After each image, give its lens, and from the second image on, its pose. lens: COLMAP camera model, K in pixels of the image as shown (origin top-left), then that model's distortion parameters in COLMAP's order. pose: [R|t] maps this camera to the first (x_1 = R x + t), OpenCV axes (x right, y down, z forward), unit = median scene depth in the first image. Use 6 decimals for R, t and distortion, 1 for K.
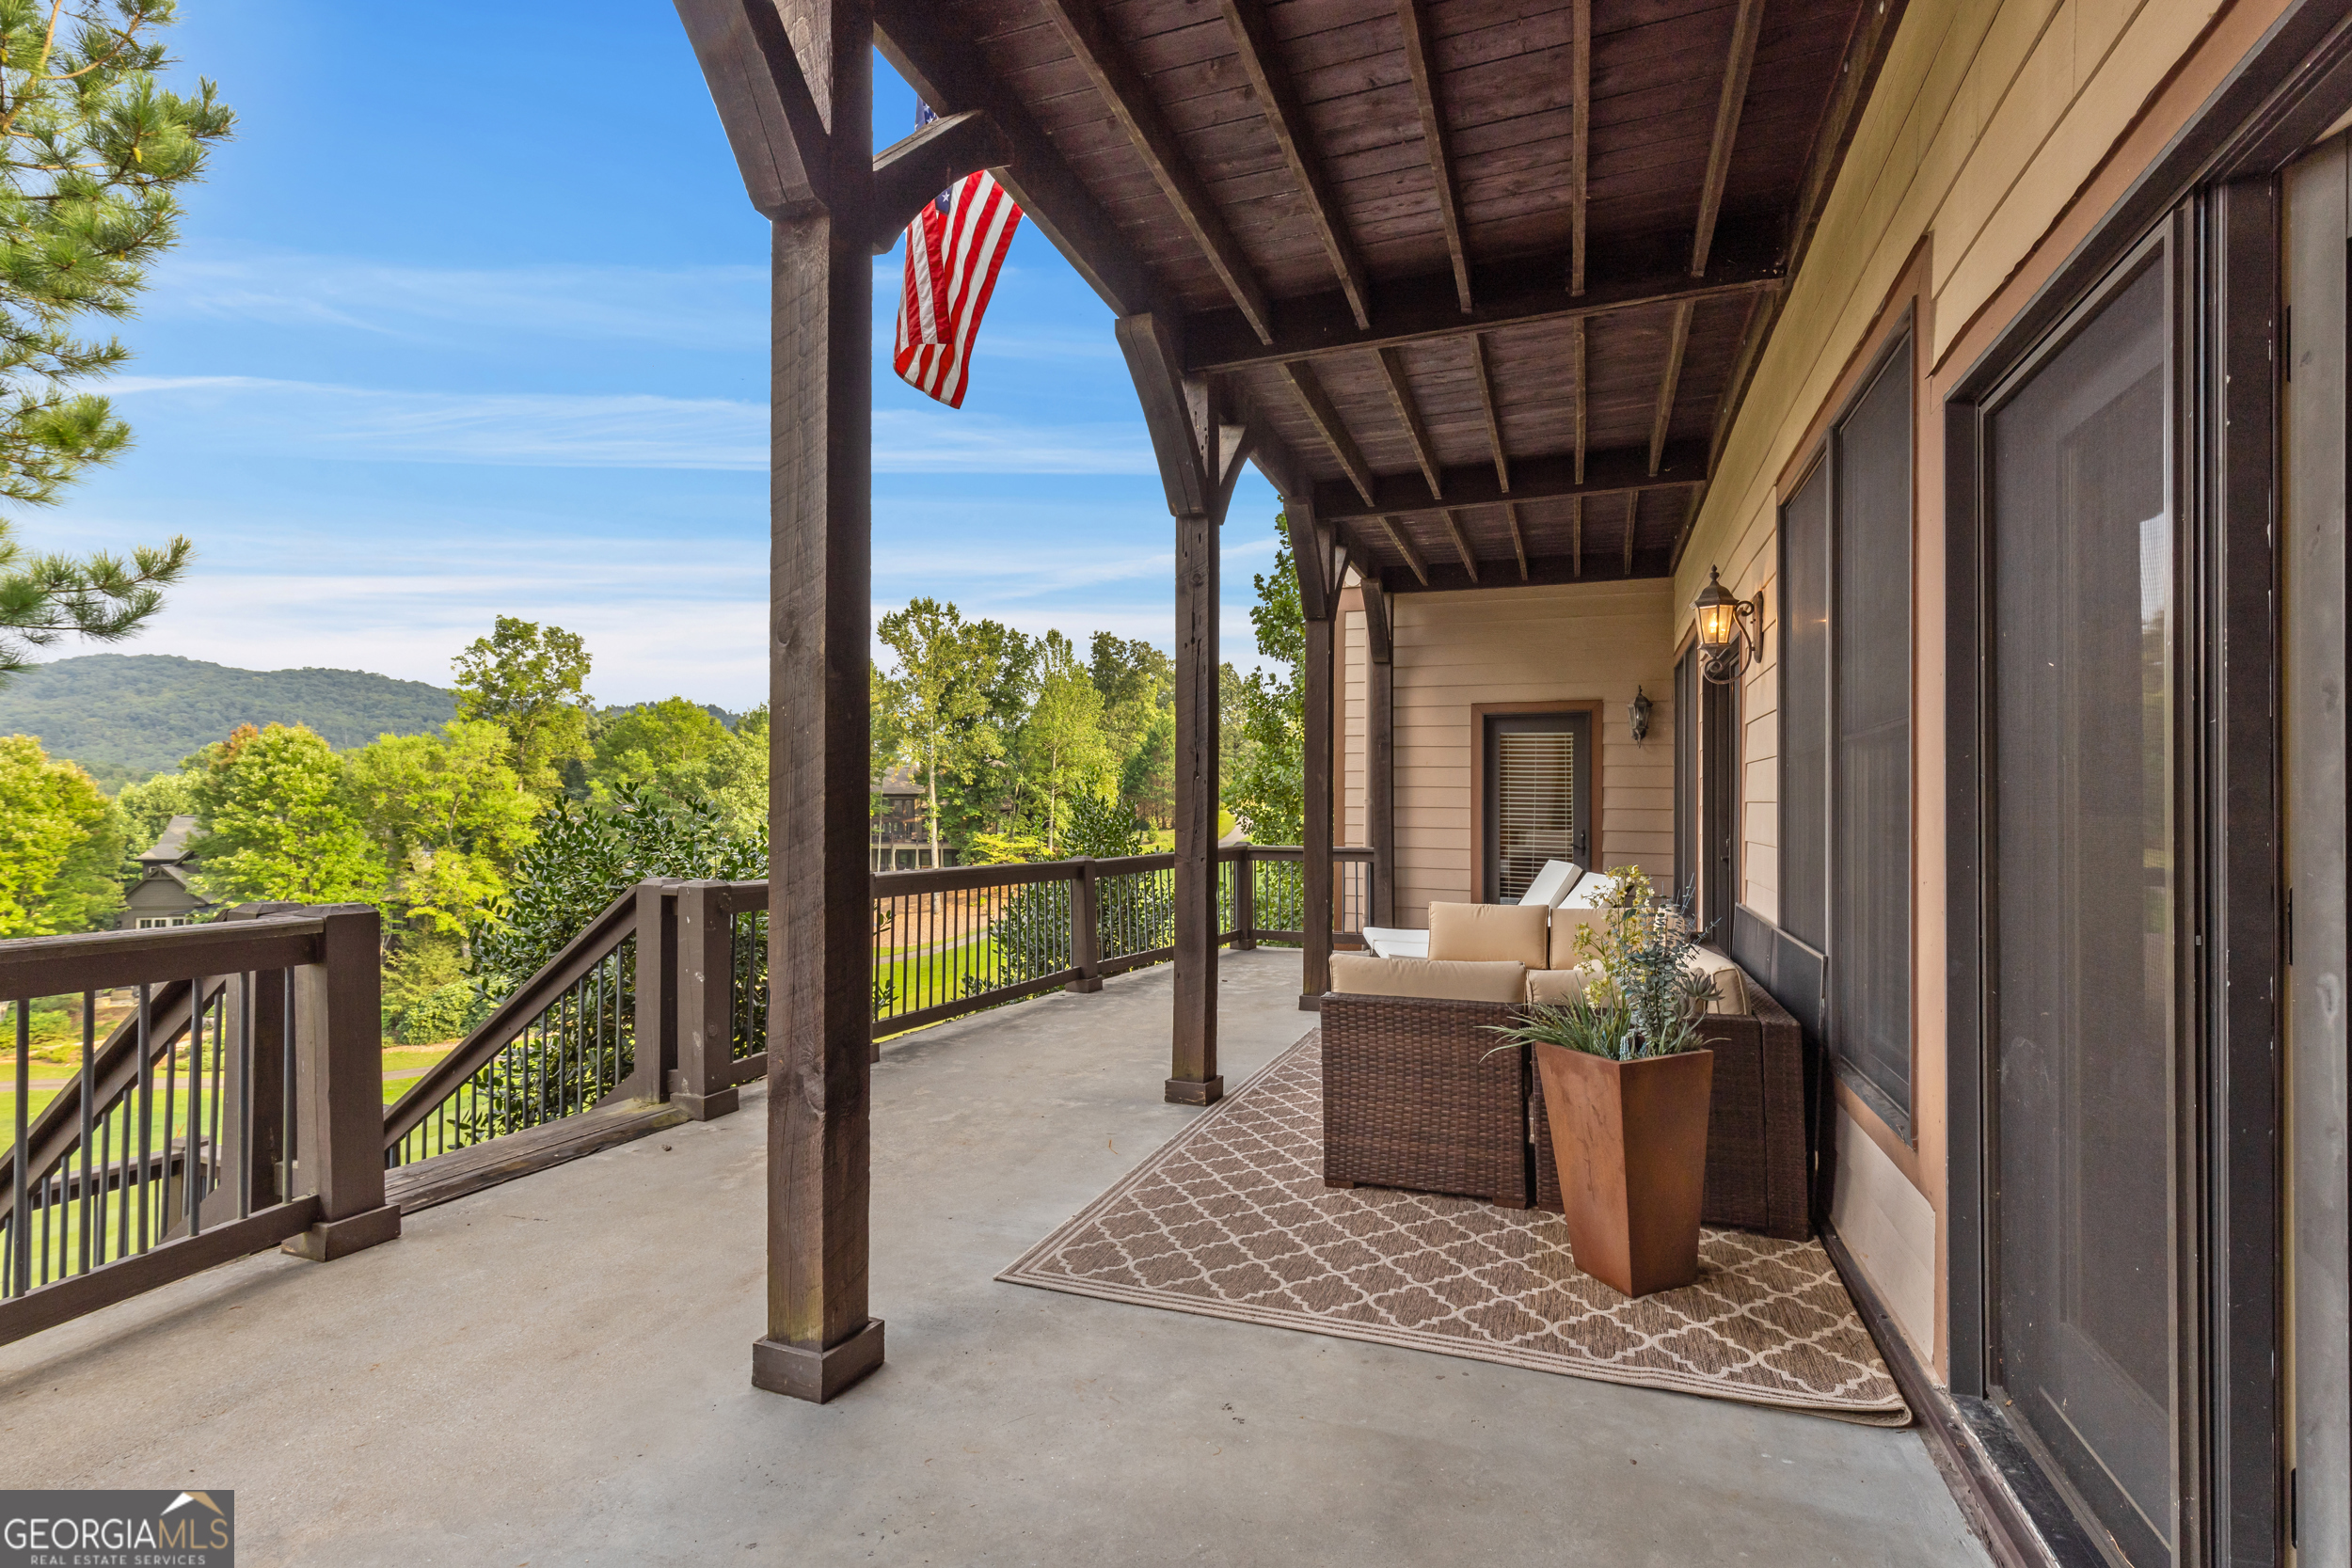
lens RADIAL K [[1046.4, 0, 1196.1], [0, 1046.4, 807.6], [0, 0, 1]] dist [0.002234, 0.000921]
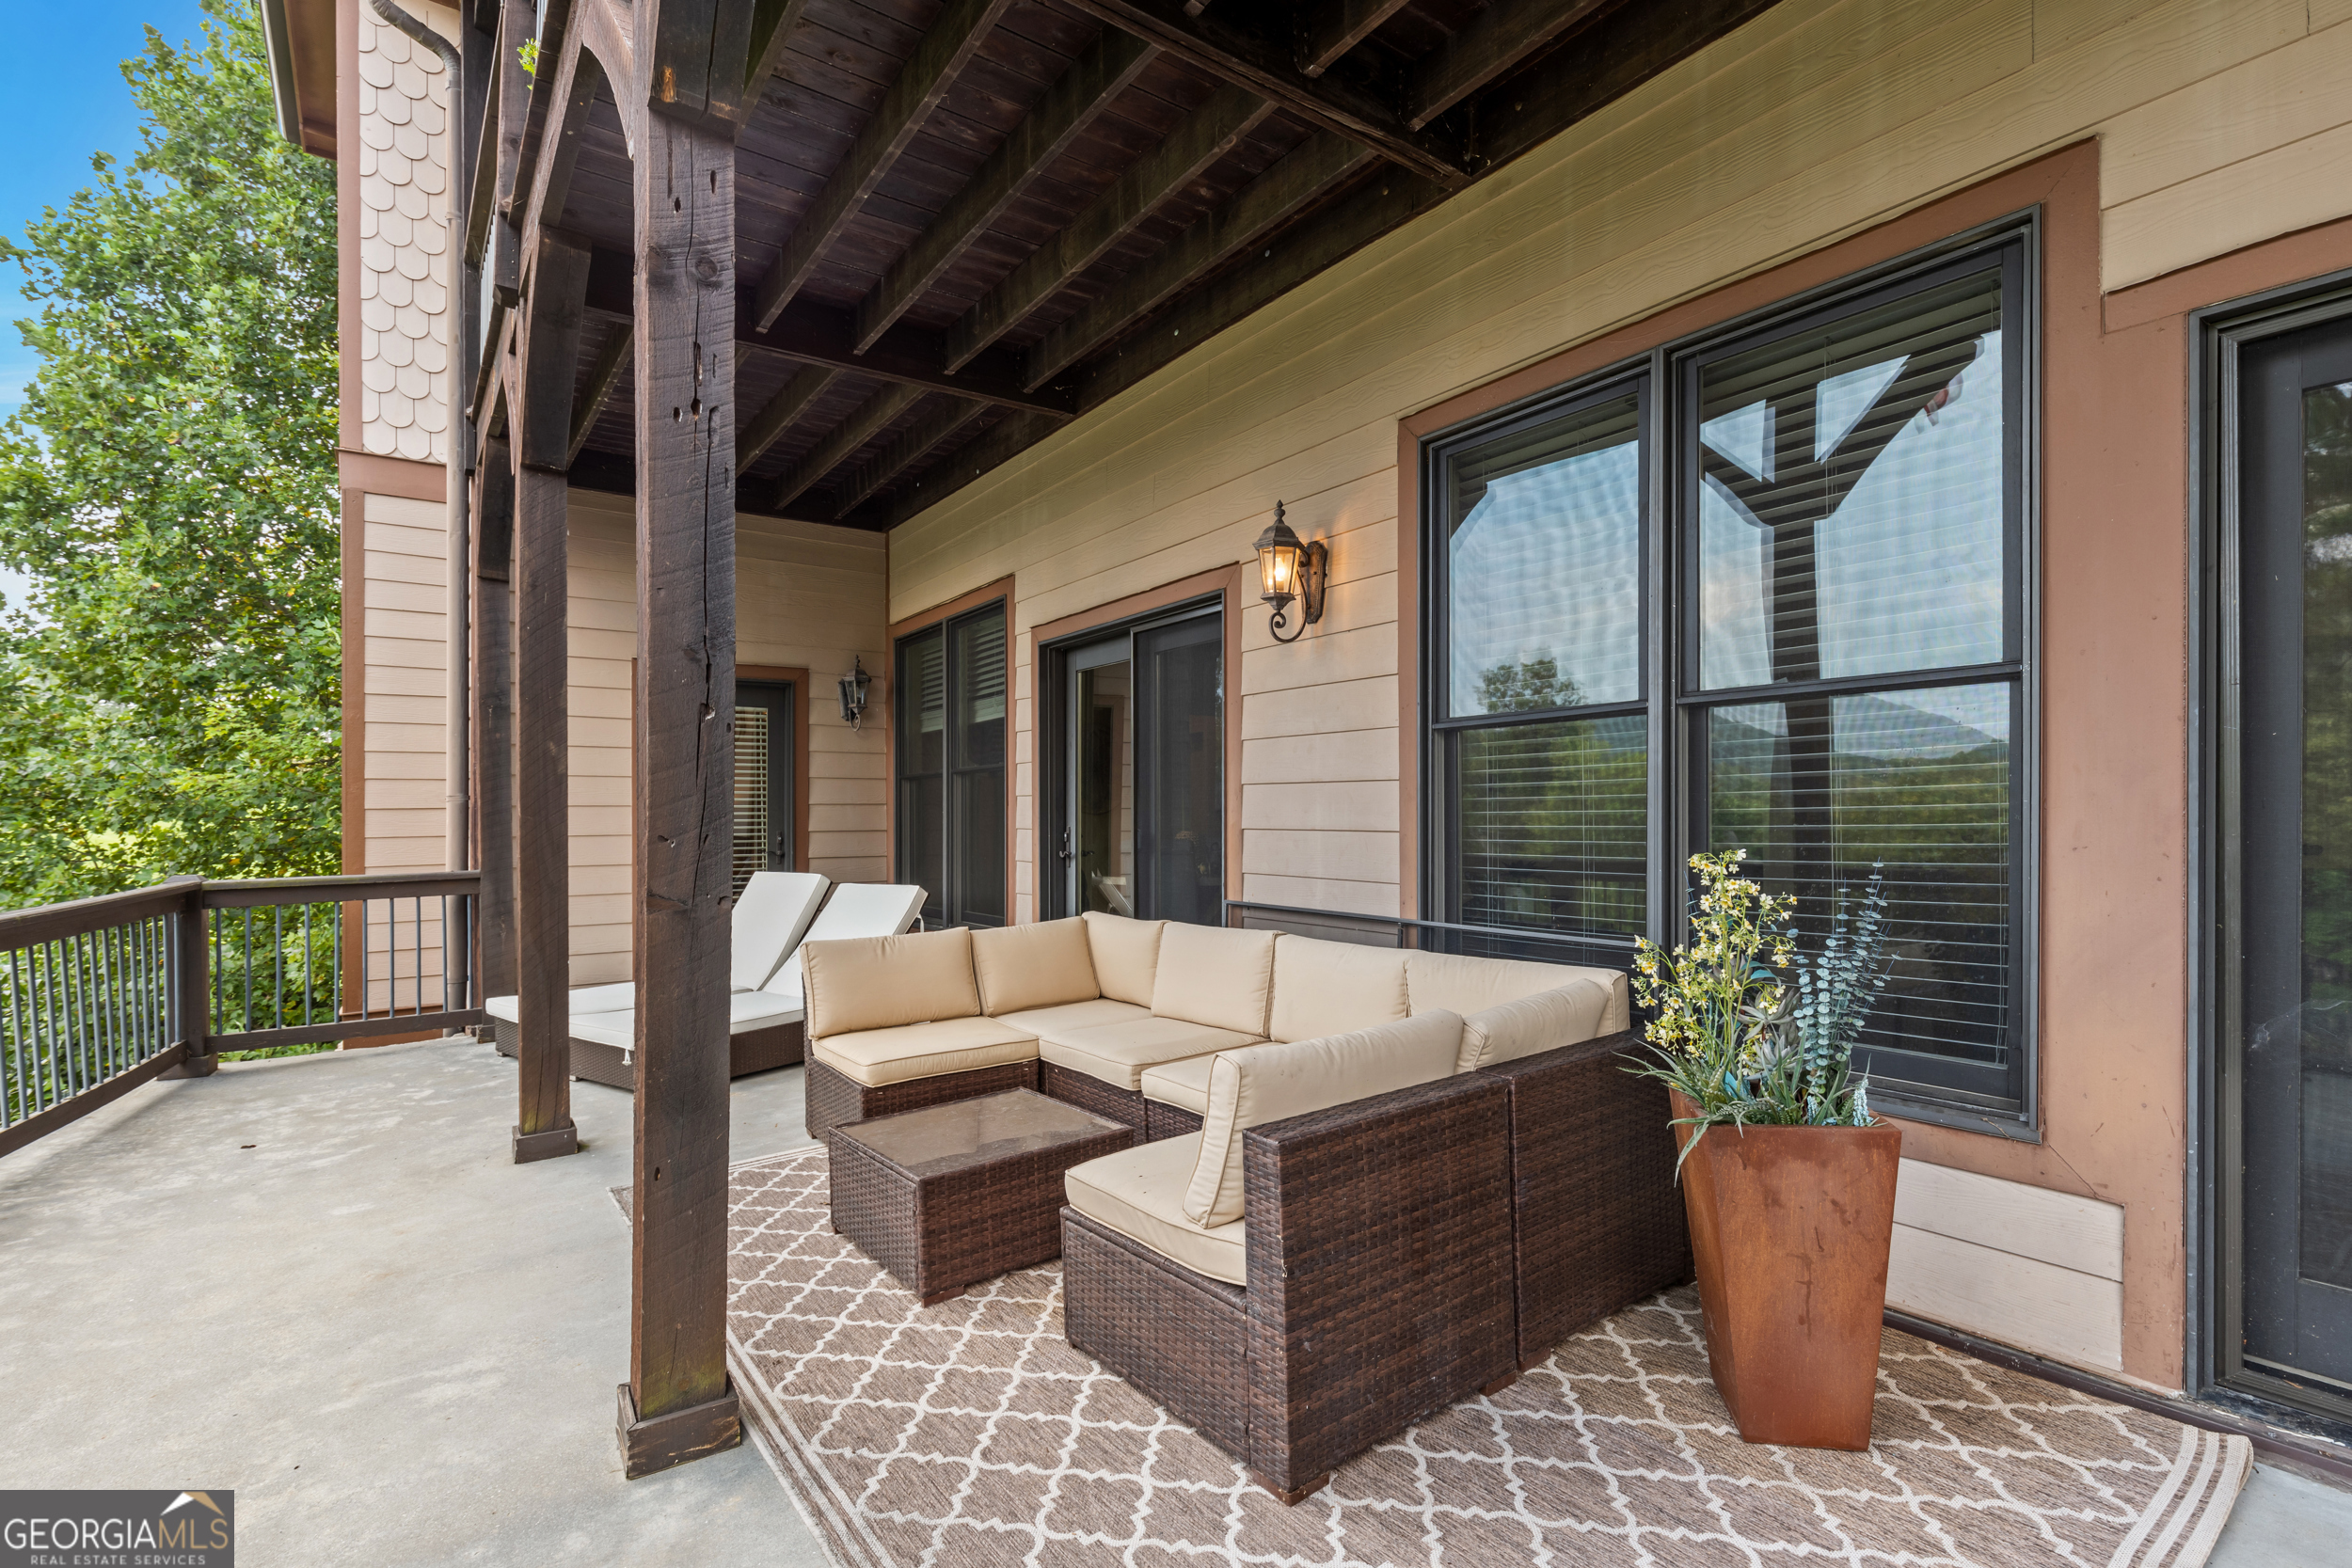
lens RADIAL K [[1087.0, 0, 1176.0], [0, 1087.0, 784.0], [0, 0, 1]] dist [-0.000001, 0.000268]
pose [[0.567781, 0.000478, 0.823179, -0.335731], [0.022129, 0.999630, -0.015844, 0.011900], [-0.822882, 0.027212, 0.567560, 0.700036]]
